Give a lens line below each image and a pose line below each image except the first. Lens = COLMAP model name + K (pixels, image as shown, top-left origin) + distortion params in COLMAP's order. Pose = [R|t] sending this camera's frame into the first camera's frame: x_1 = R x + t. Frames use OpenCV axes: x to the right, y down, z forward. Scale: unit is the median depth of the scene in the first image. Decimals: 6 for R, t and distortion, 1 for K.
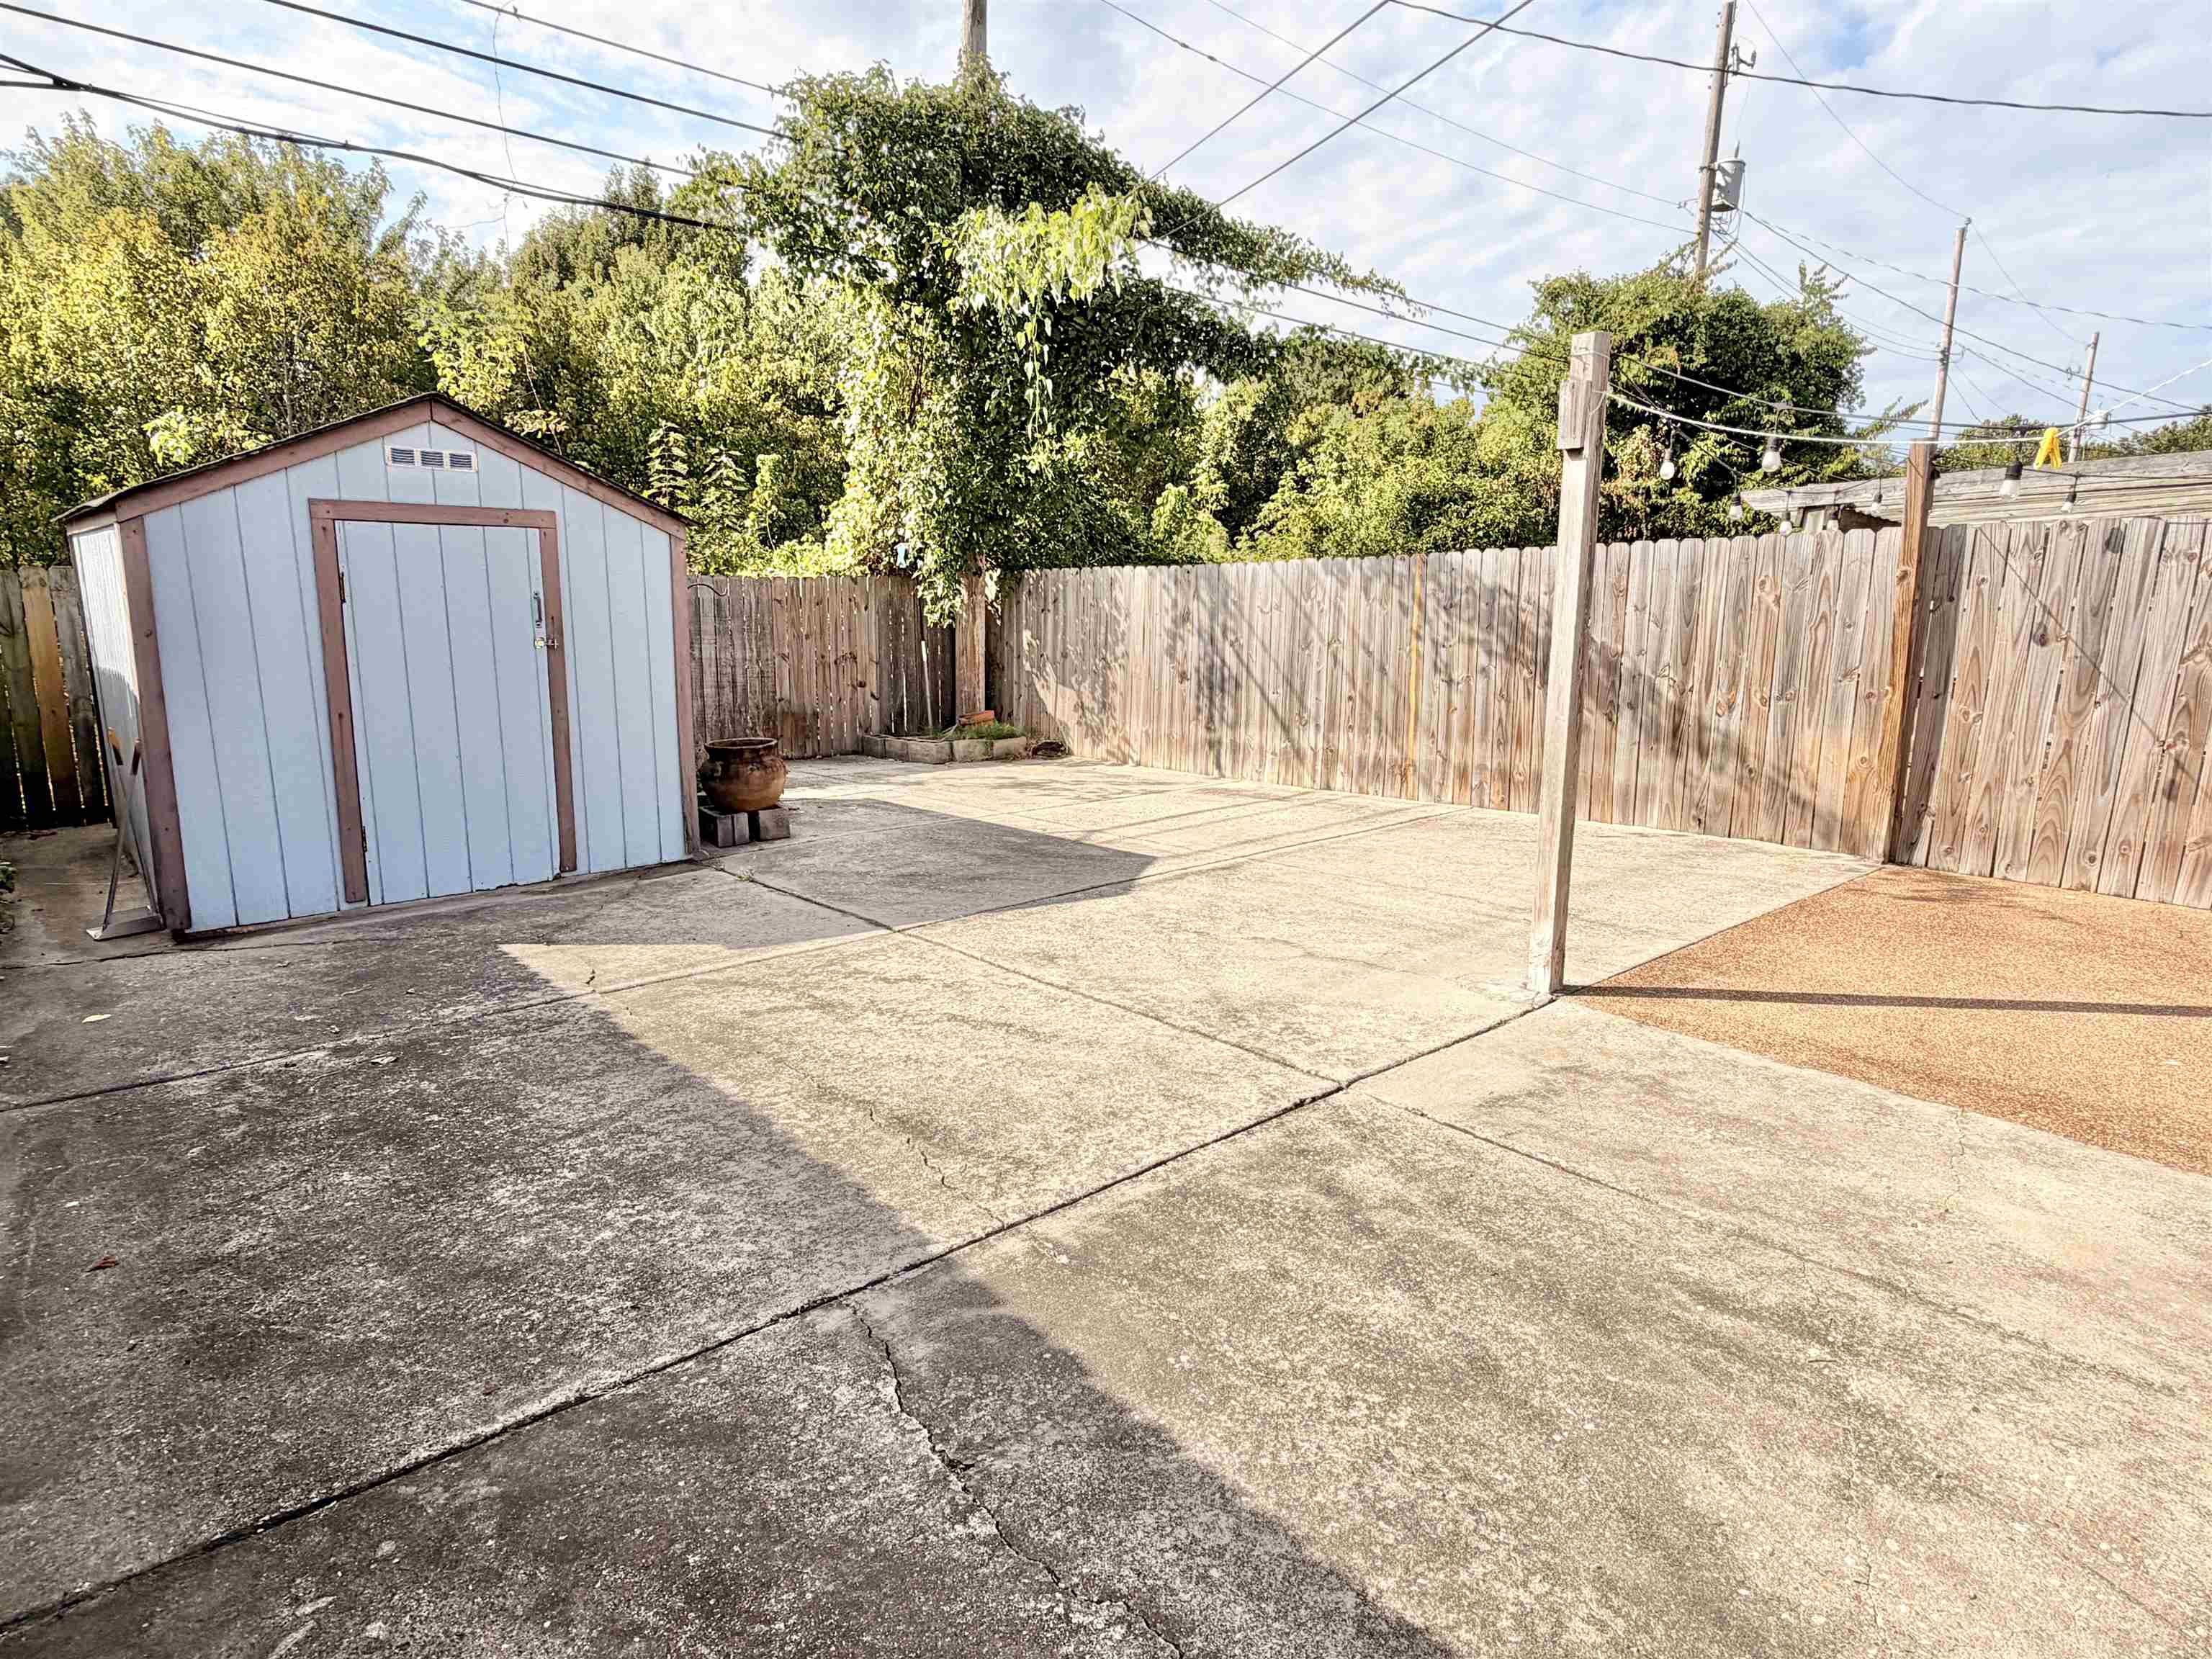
lens RADIAL K [[1199.4, 0, 1105.7], [0, 1199.4, 825.9], [0, 0, 1]] dist [0.000241, -0.000162]
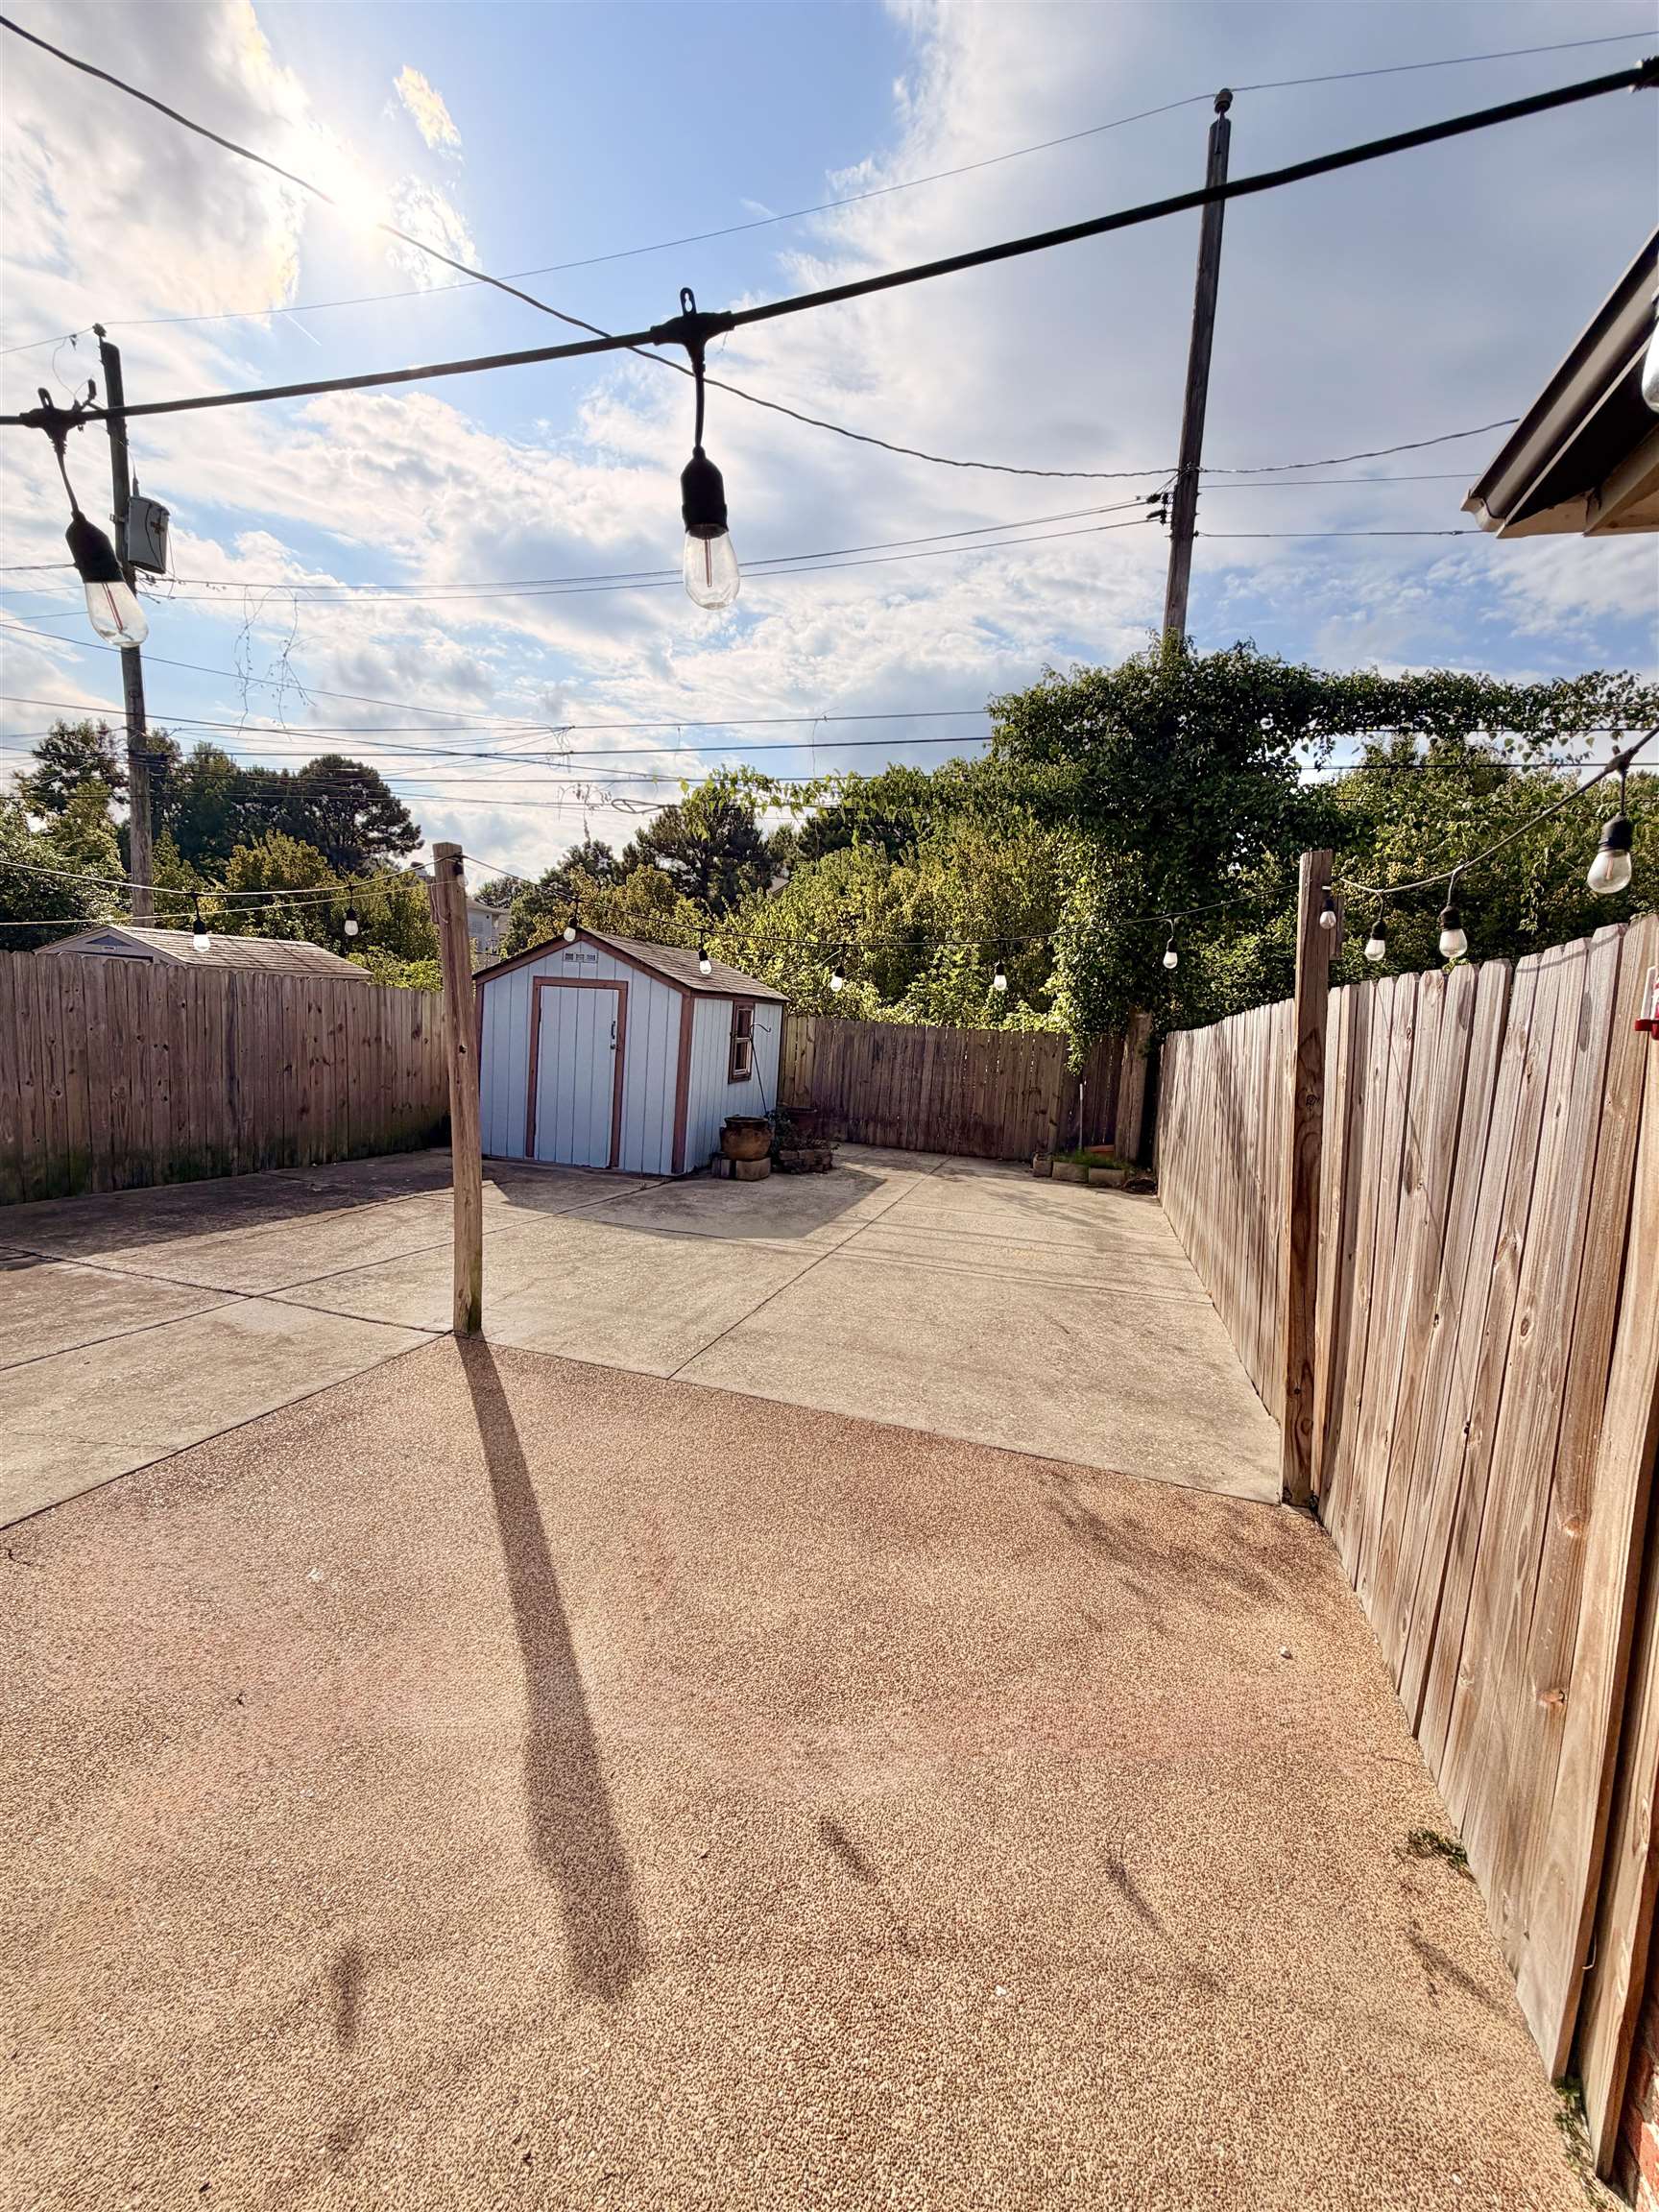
lens RADIAL K [[880.3, 0, 825.5], [0, 880.3, 1098.0], [0, 0, 1]] dist [-0.000865, 0.000260]
pose [[0.524571, 0.102902, -0.845125, 0.882112], [-0.218524, 0.975686, -0.016840, -0.115232], [0.822844, 0.193514, 0.534303, 0.502055]]
